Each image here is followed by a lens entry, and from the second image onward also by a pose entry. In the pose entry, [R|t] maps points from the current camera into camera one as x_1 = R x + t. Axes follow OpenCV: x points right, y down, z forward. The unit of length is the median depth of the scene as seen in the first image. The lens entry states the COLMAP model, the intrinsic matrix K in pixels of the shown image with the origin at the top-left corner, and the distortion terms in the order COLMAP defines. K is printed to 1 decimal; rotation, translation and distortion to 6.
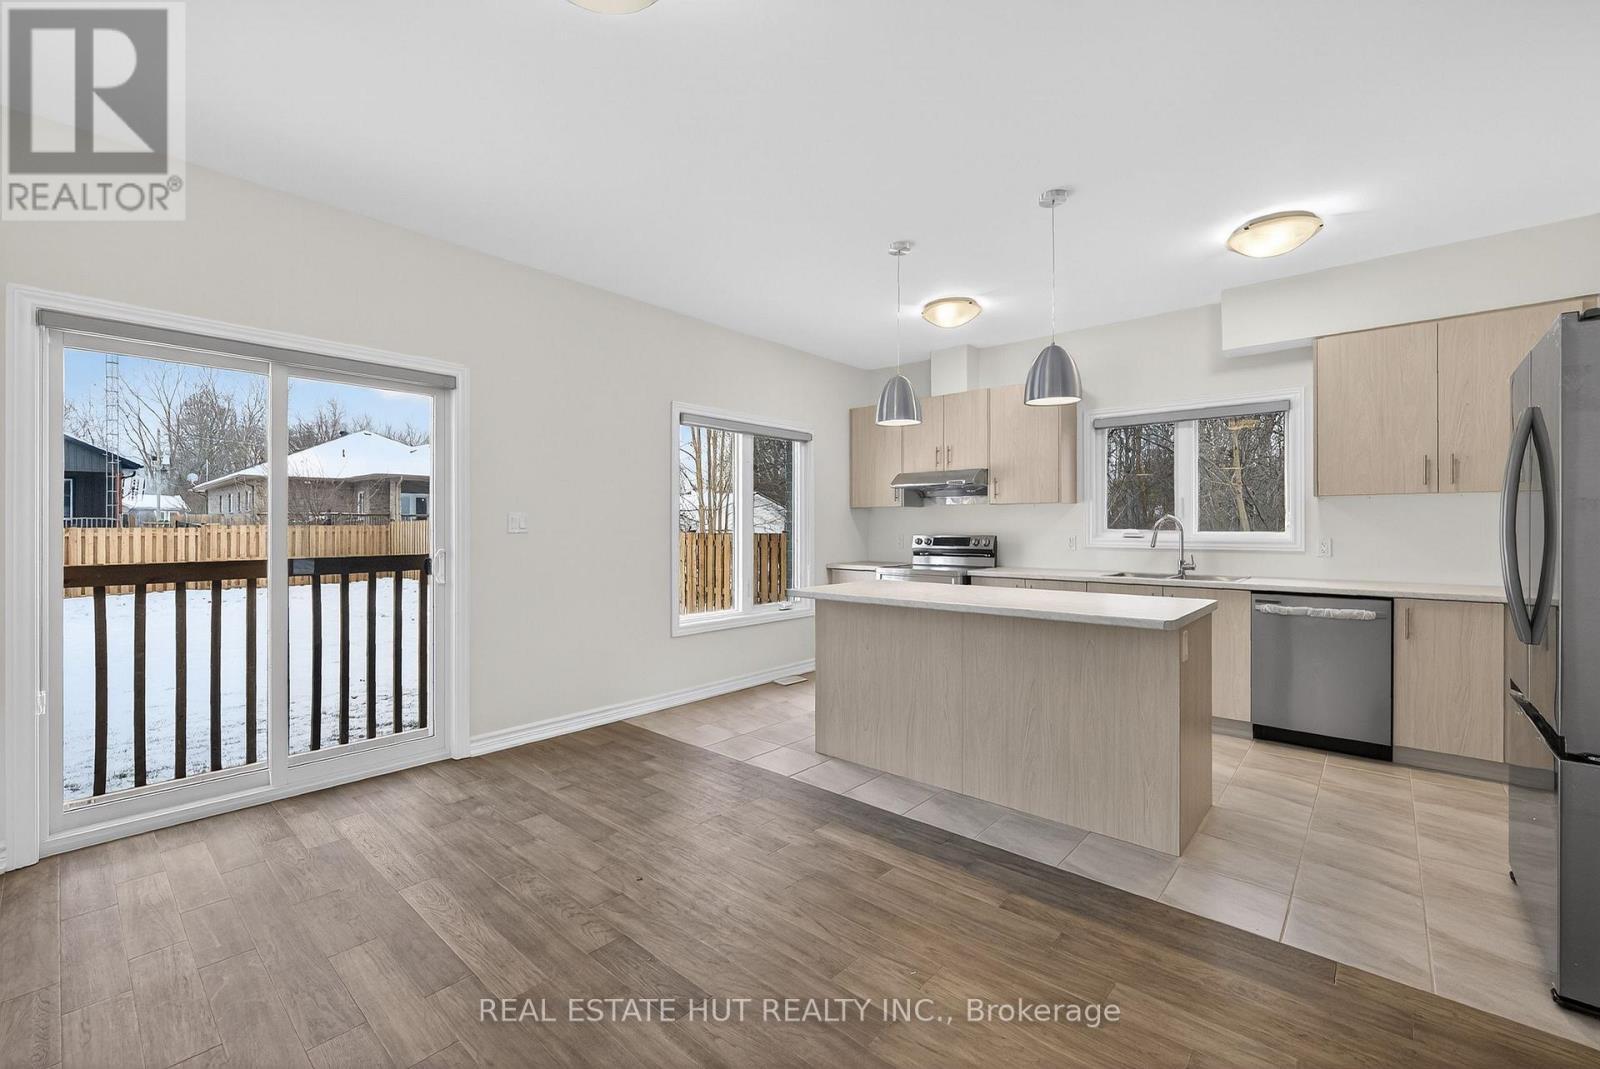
lens RADIAL K [[670.5, 0, 791.7], [0, 670.5, 526.0], [0, 0, 1]] dist [-0.007927, 0.000045]
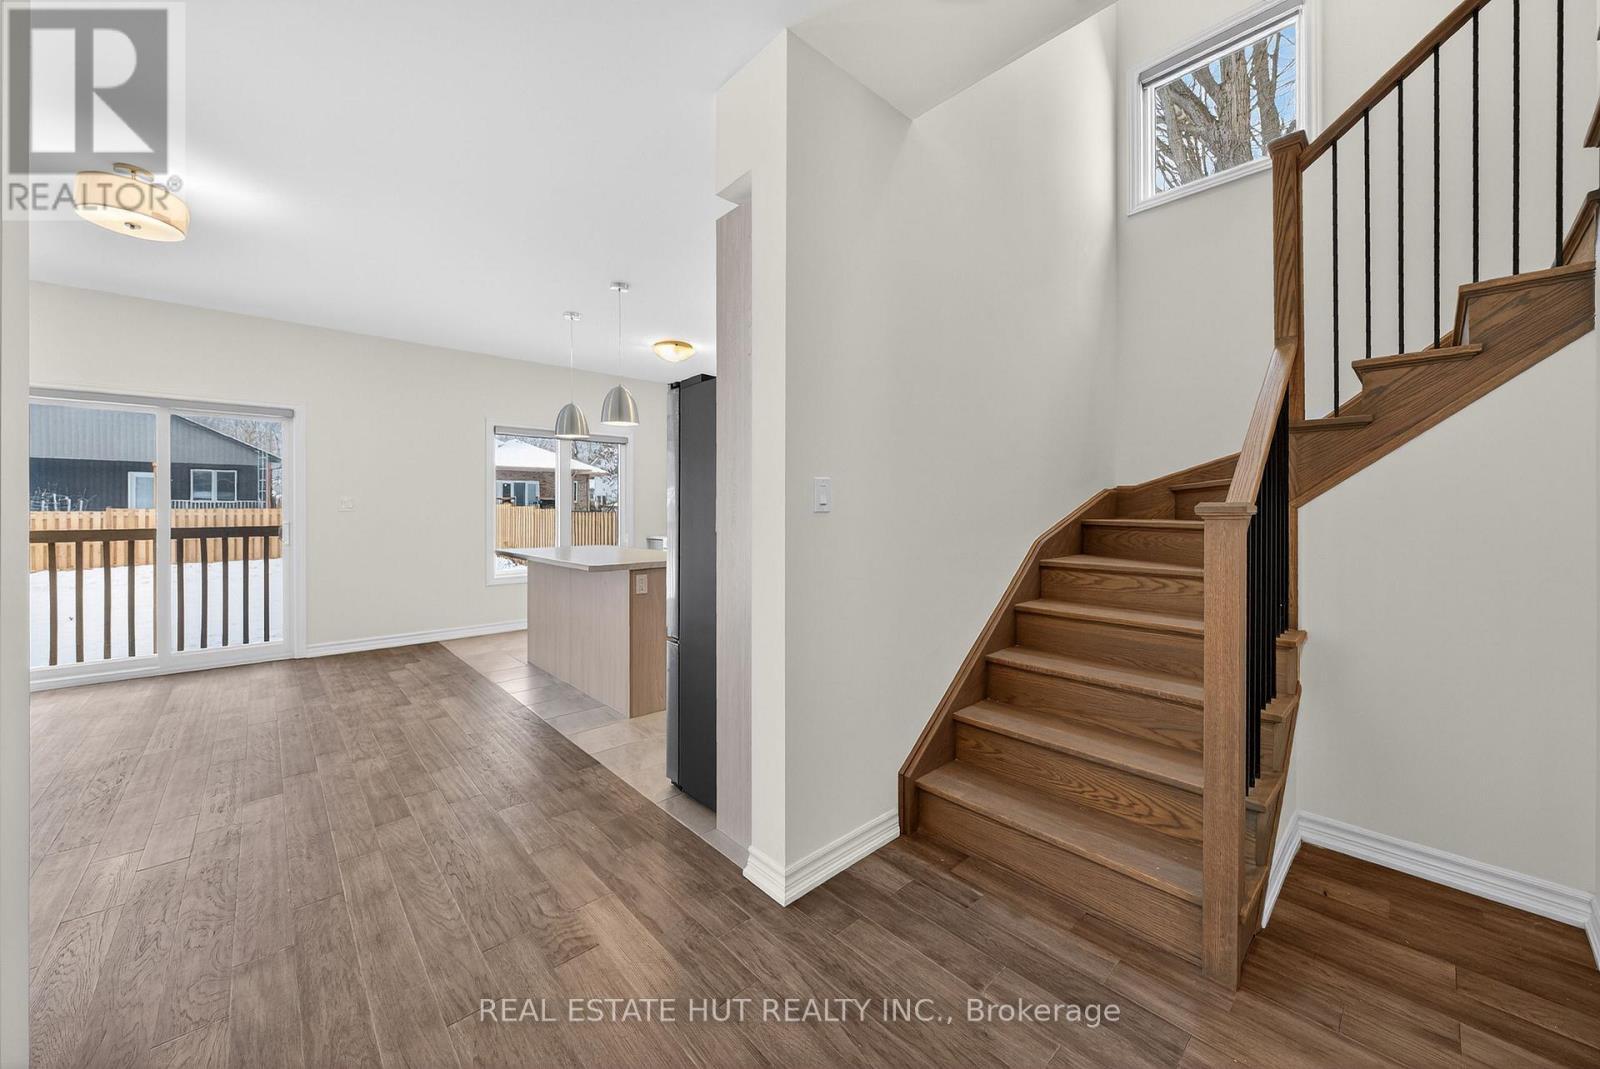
lens RADIAL K [[591.5, 0, 792.6], [0, 591.5, 510.2], [0, 0, 1]] dist [-0.003399, 0.000036]
pose [[0.994482, 0.000313, -0.104908, 0.918074], [0.000319, 0.999982, 0.006008, -0.001679], [0.104908, -0.006009, 0.994464, -0.276781]]
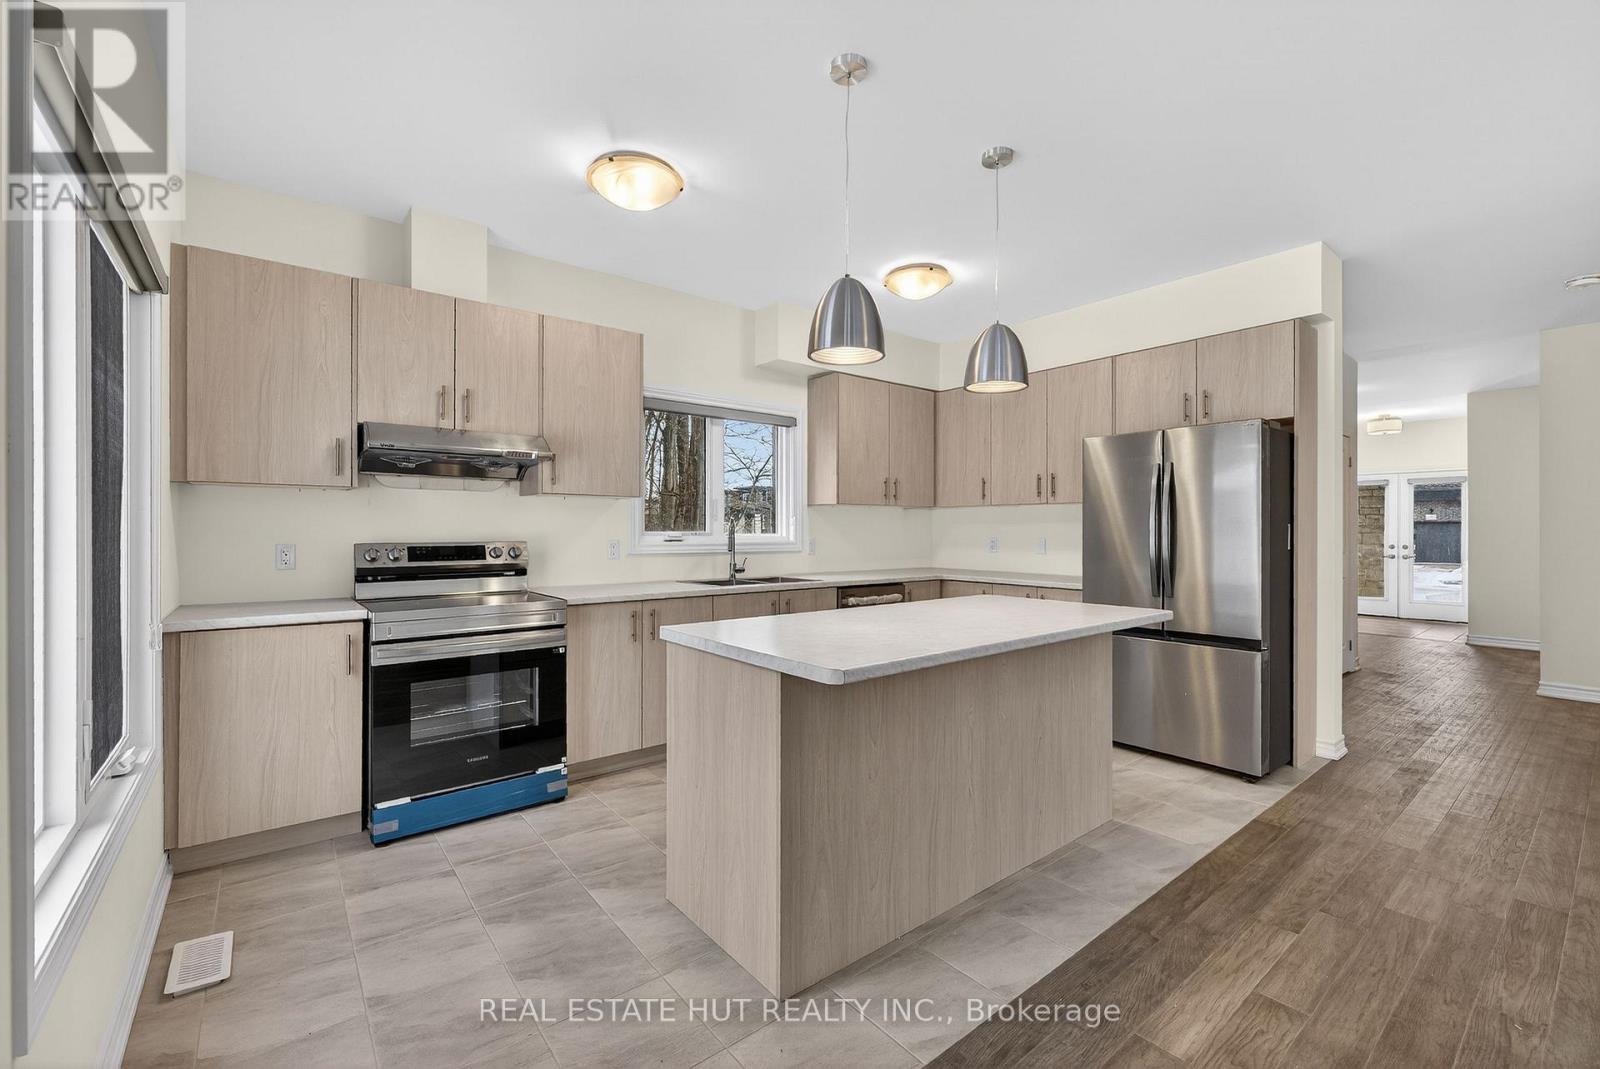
lens RADIAL K [[670.5, 0, 808.3], [0, 670.5, 532.2], [0, 0, 1]] dist [-0.007927, 0.000045]
pose [[0.161793, -0.002312, 0.986822, -0.522446], [-0.003724, 0.999989, 0.002953, 0.003738], [-0.986818, -0.004153, 0.161782, 1.105795]]
